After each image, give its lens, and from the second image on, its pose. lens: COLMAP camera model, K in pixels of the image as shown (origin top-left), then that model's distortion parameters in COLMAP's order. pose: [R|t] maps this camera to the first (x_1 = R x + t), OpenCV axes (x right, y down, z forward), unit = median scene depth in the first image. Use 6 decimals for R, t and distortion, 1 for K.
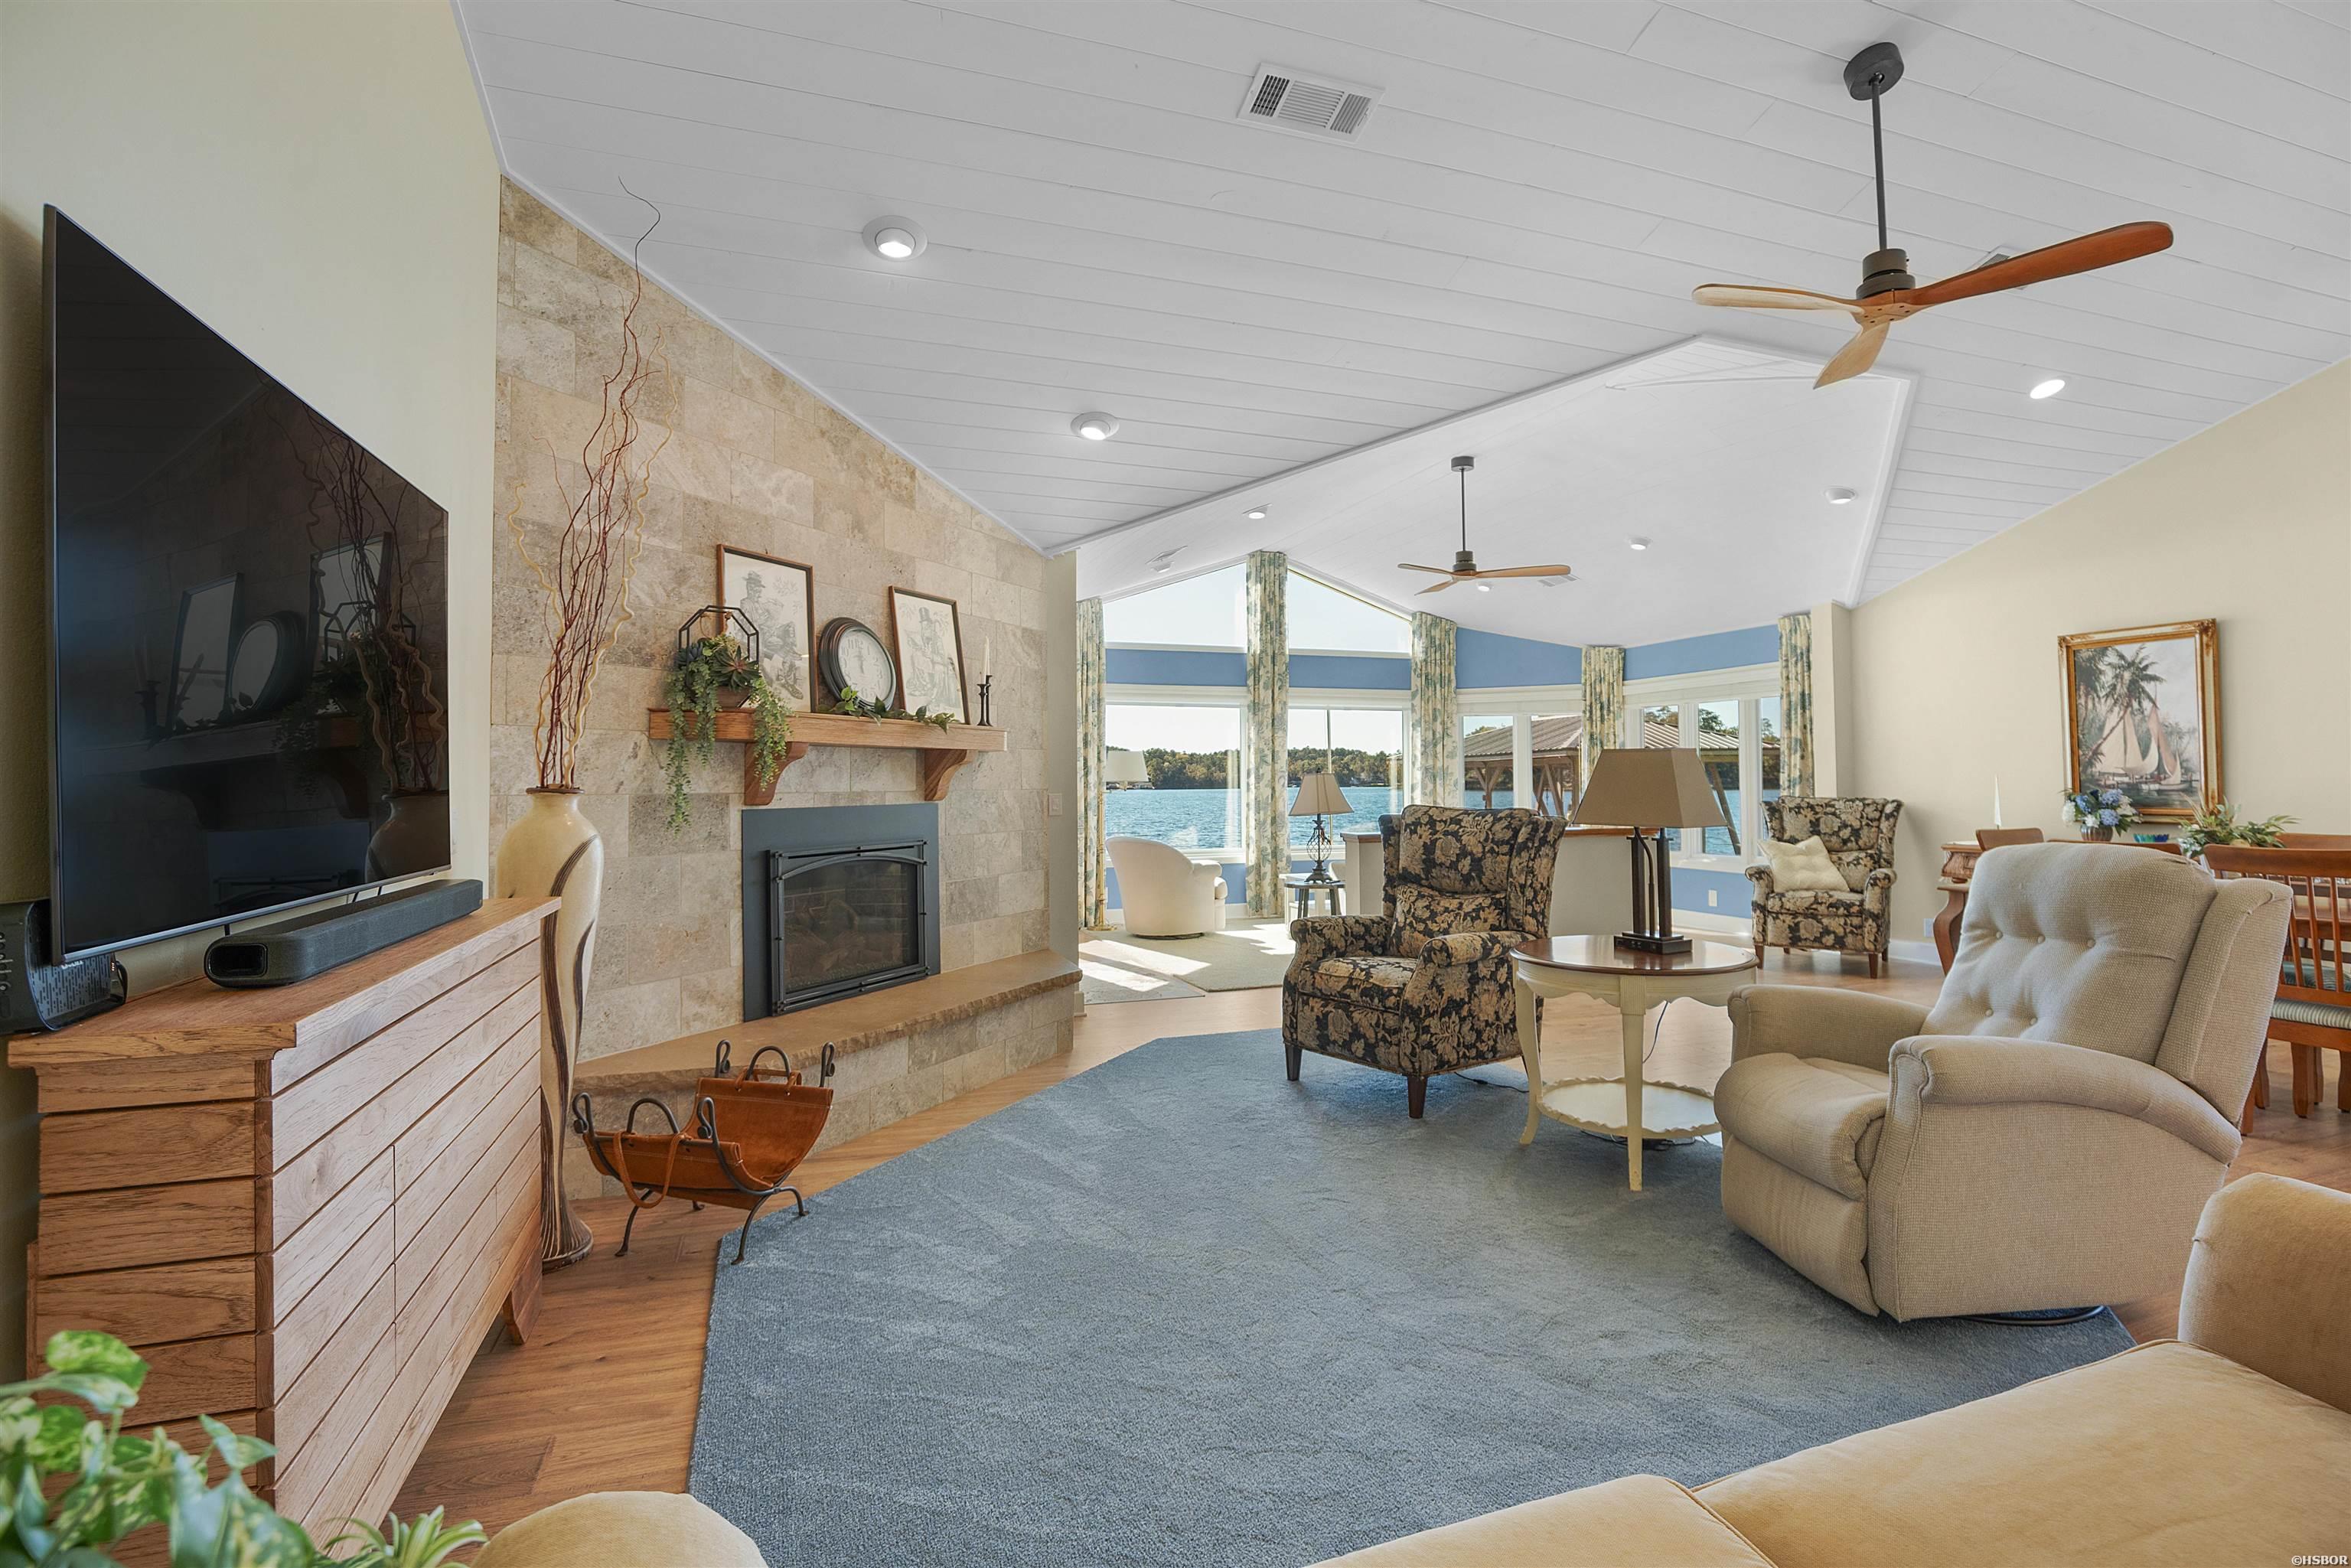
lens RADIAL K [[1117.2, 0, 1195.0], [0, 1117.2, 764.0], [0, 0, 1]] dist [-0.031127, 0.005060]
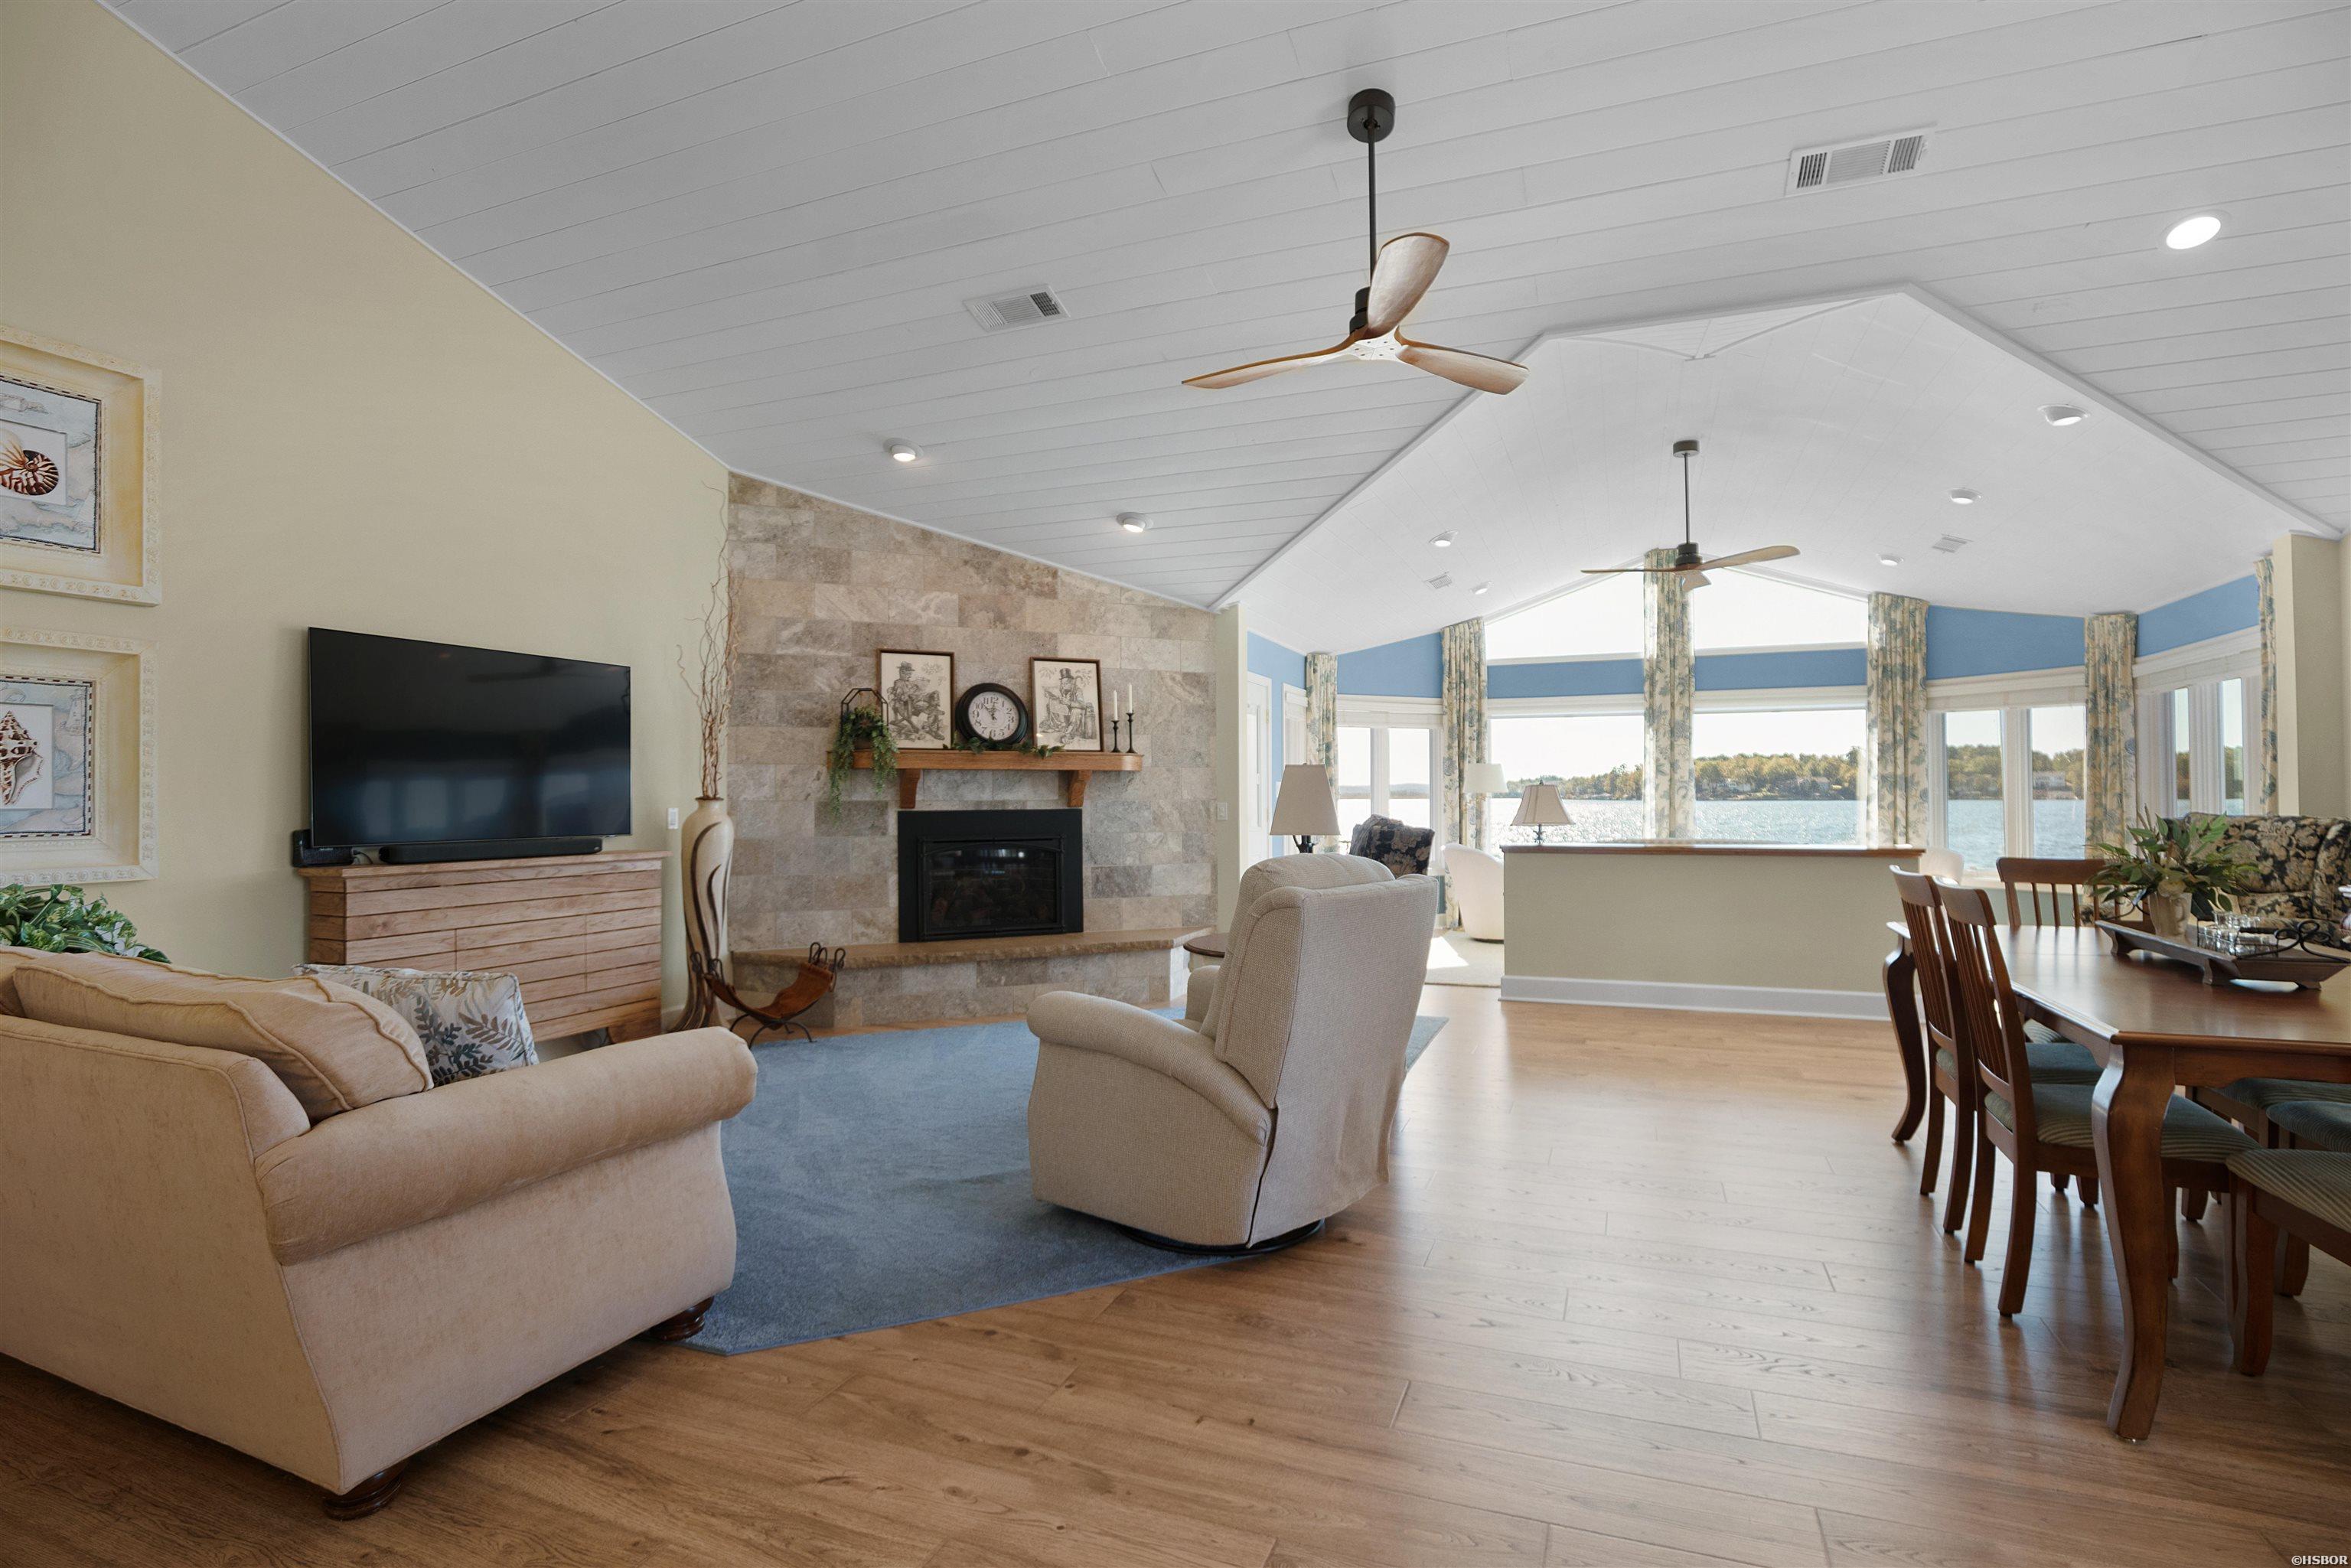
lens RADIAL K [[1117.2, 0, 1197.0], [0, 1117.2, 786.4], [0, 0, 1]] dist [-0.031127, 0.005060]
pose [[0.752538, -0.003744, -0.658538, 0.761037], [0.011065, 0.999915, 0.006960, -0.000685], [0.658456, -0.012524, 0.752515, 0.053828]]
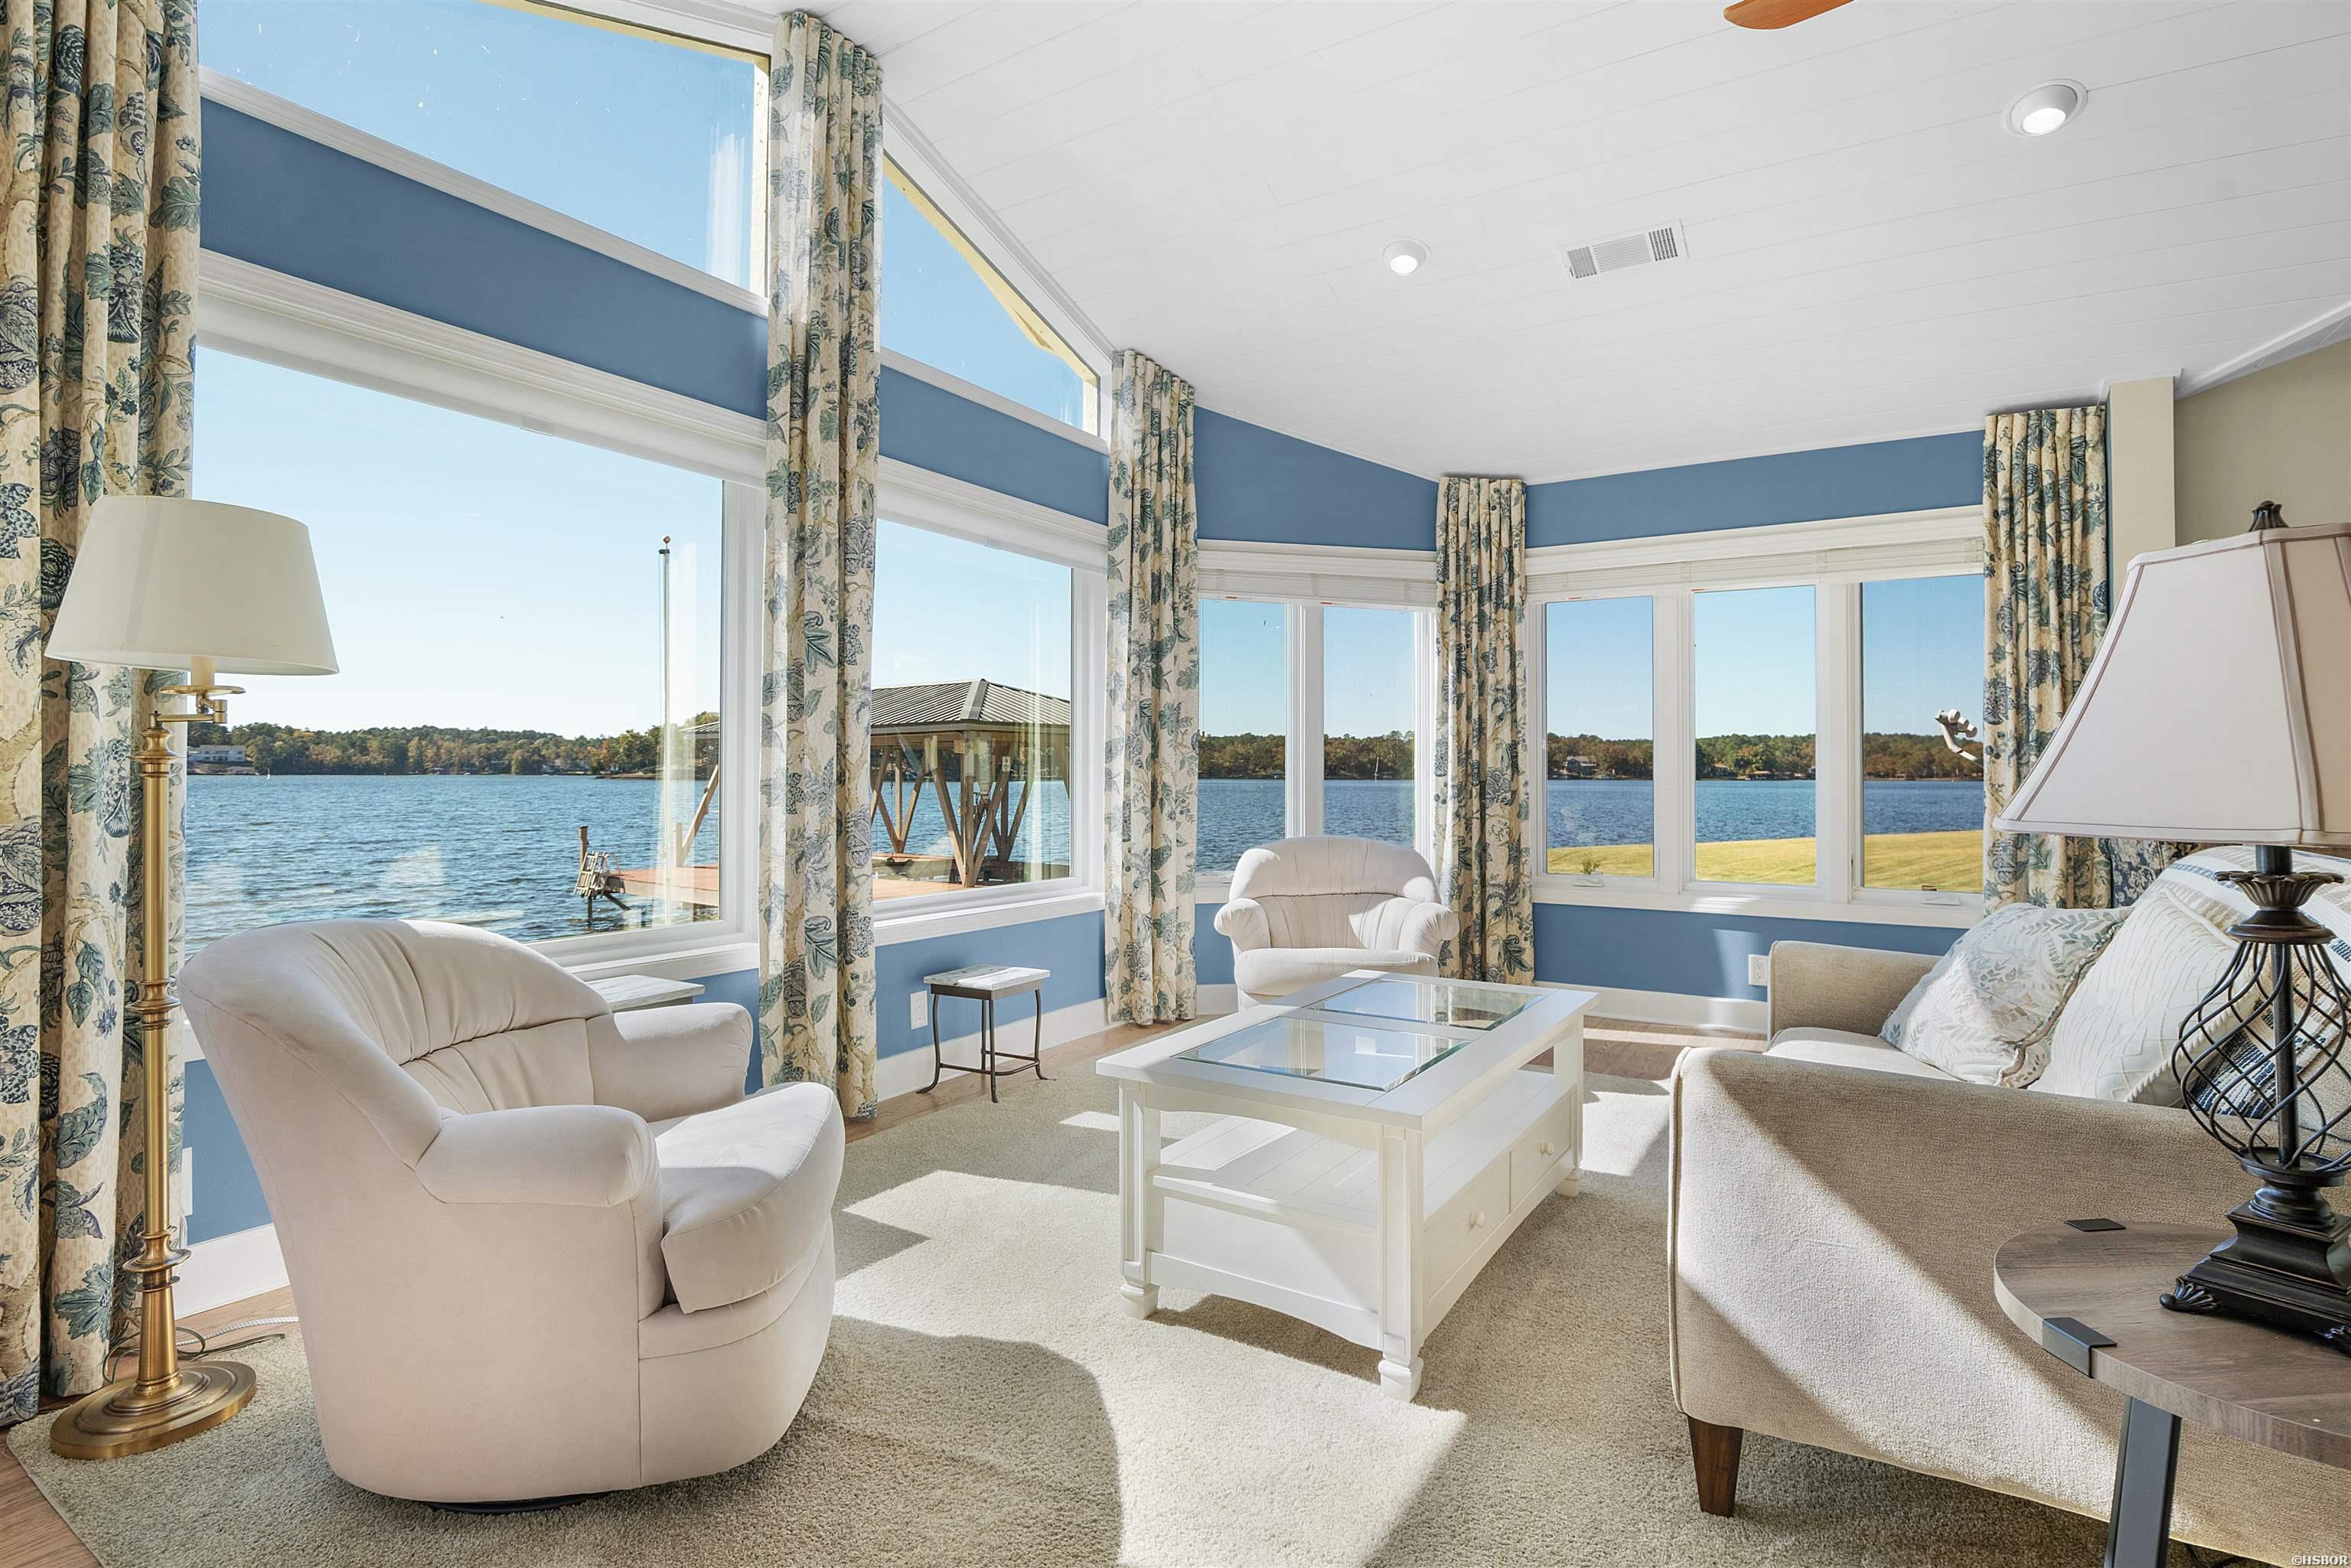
lens RADIAL K [[1117.2, 0, 1178.6], [0, 1117.2, 765.0], [0, 0, 1]] dist [-0.031127, 0.005060]
pose [[0.788571, 0.014891, 0.614763, -0.107643], [-0.020726, 0.999782, 0.002369, 0.053357], [-0.614594, -0.014610, 0.788708, 1.330426]]
